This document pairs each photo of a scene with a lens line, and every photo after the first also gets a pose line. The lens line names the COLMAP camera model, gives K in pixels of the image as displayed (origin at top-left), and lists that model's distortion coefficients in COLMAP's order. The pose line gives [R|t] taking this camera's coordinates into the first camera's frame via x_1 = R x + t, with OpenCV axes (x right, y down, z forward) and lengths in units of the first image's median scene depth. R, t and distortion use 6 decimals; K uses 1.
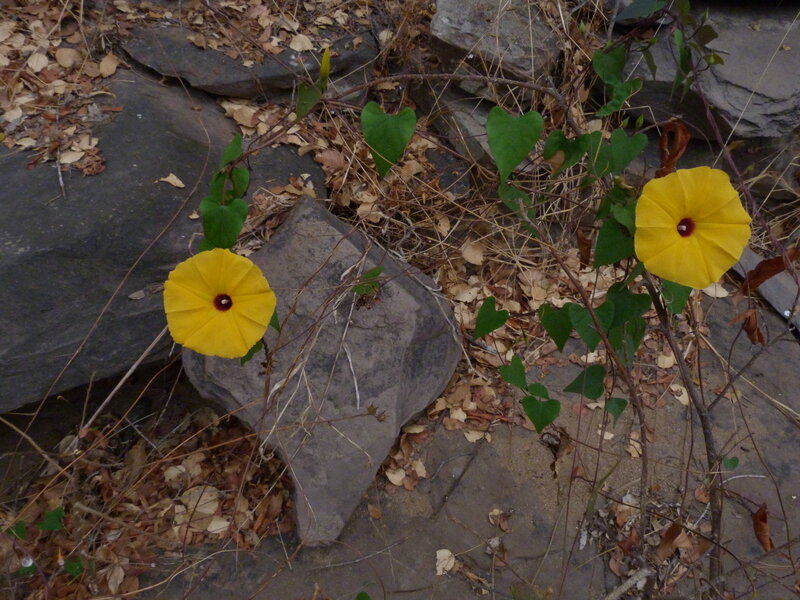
lens RADIAL K [[604.7, 0, 400.0], [0, 604.7, 300.0], [0, 0, 1]] dist [-0.036449, 0.029108]
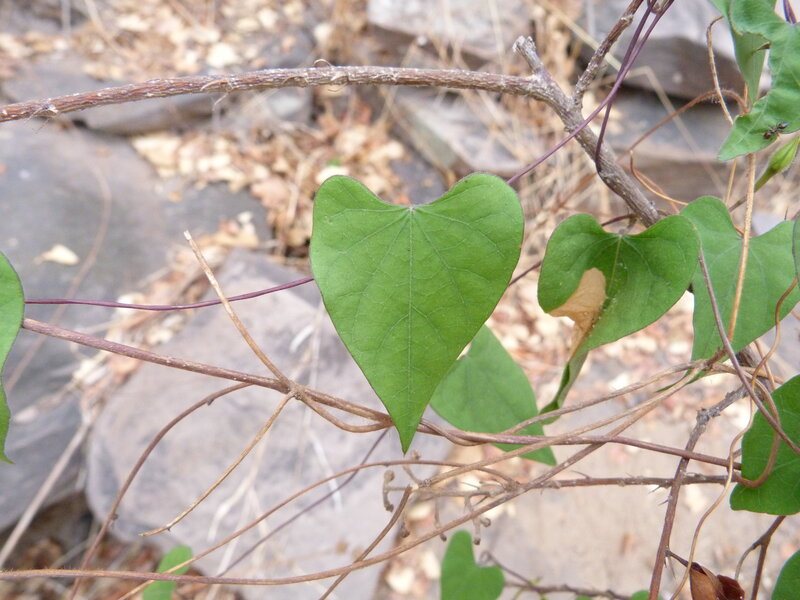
lens RADIAL K [[604.7, 0, 400.0], [0, 604.7, 300.0], [0, 0, 1]] dist [-0.036449, 0.029108]
pose [[0.989703, -0.142727, -0.010812, 0.047152], [0.142784, 0.989743, 0.004712, -0.068325], [0.010029, -0.006207, 0.999930, 0.190190]]
